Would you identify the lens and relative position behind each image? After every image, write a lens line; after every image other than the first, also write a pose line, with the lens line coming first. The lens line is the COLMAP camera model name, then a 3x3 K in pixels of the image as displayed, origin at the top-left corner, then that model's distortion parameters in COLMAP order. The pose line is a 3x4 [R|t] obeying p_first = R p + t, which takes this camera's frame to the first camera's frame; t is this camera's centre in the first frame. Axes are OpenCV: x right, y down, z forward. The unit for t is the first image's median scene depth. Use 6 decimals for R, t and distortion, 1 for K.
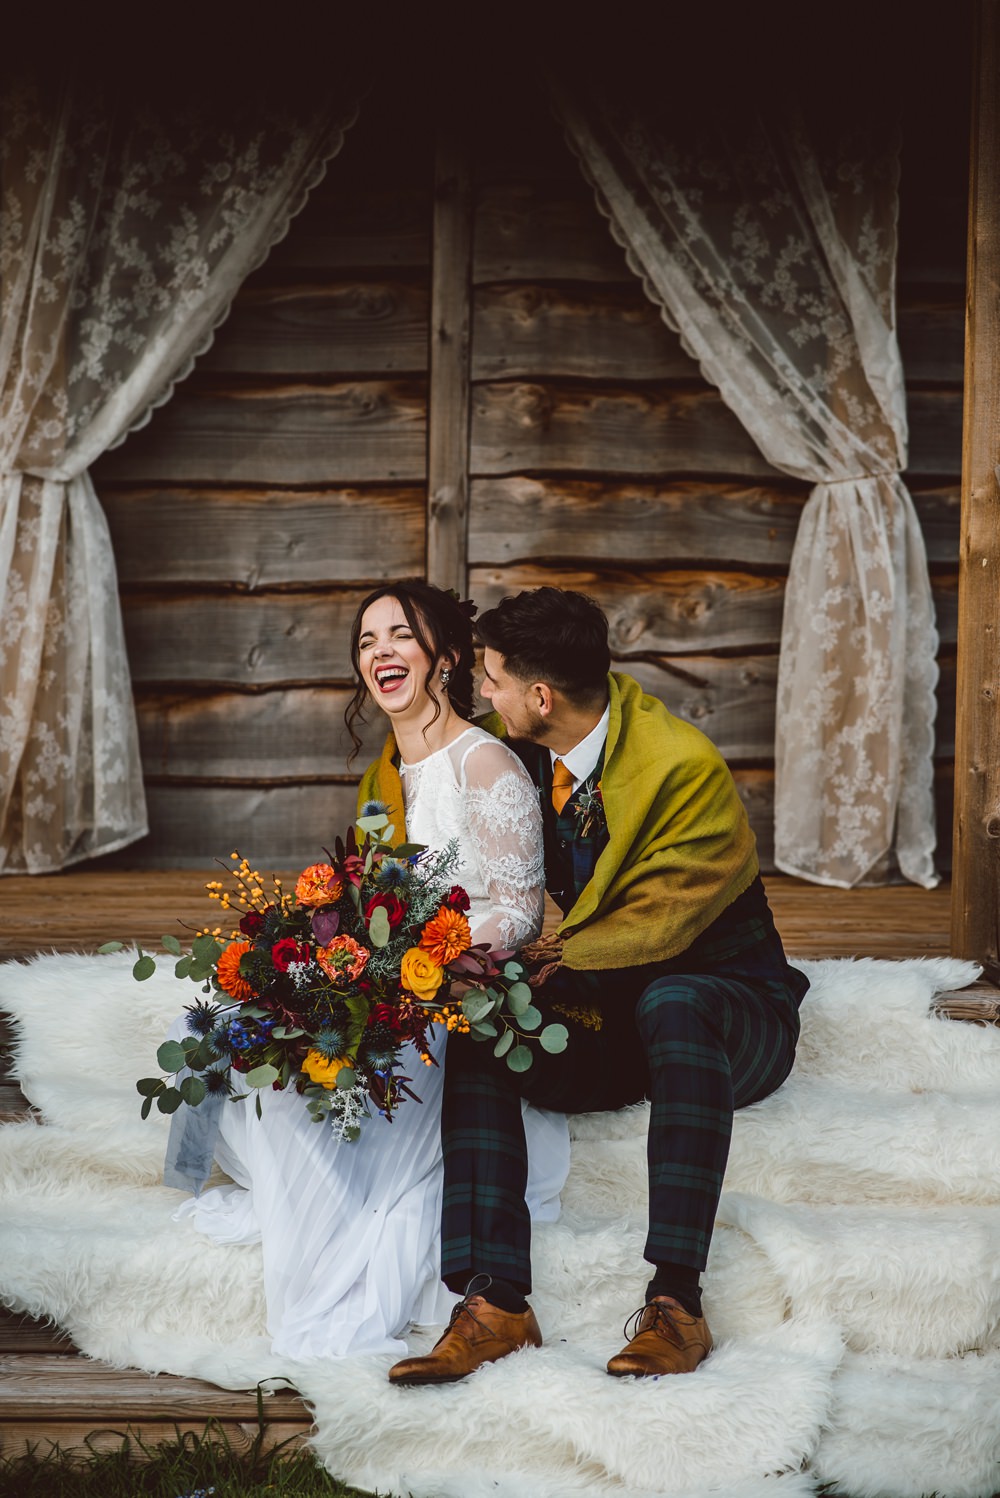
lens RADIAL K [[3649.0, 0, 500.0], [0, 3649.0, 749.0], [0, 0, 1]] dist [0.032728, 0.540113]
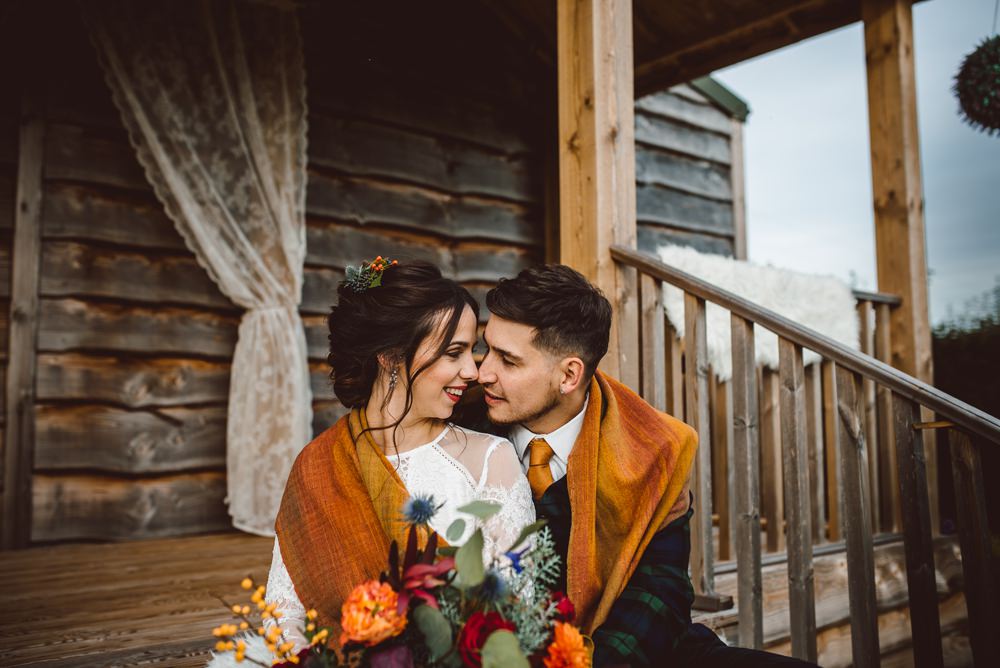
lens RADIAL K [[993.2, 0, 499.7], [0, 993.2, 315.9], [0, 0, 1]] dist [0.015777, 0.019601]
pose [[0.804760, 0.042594, 0.592070, -0.104148], [0.048601, 0.989346, -0.137234, 0.003611], [-0.591607, 0.139216, 0.794116, 0.534702]]
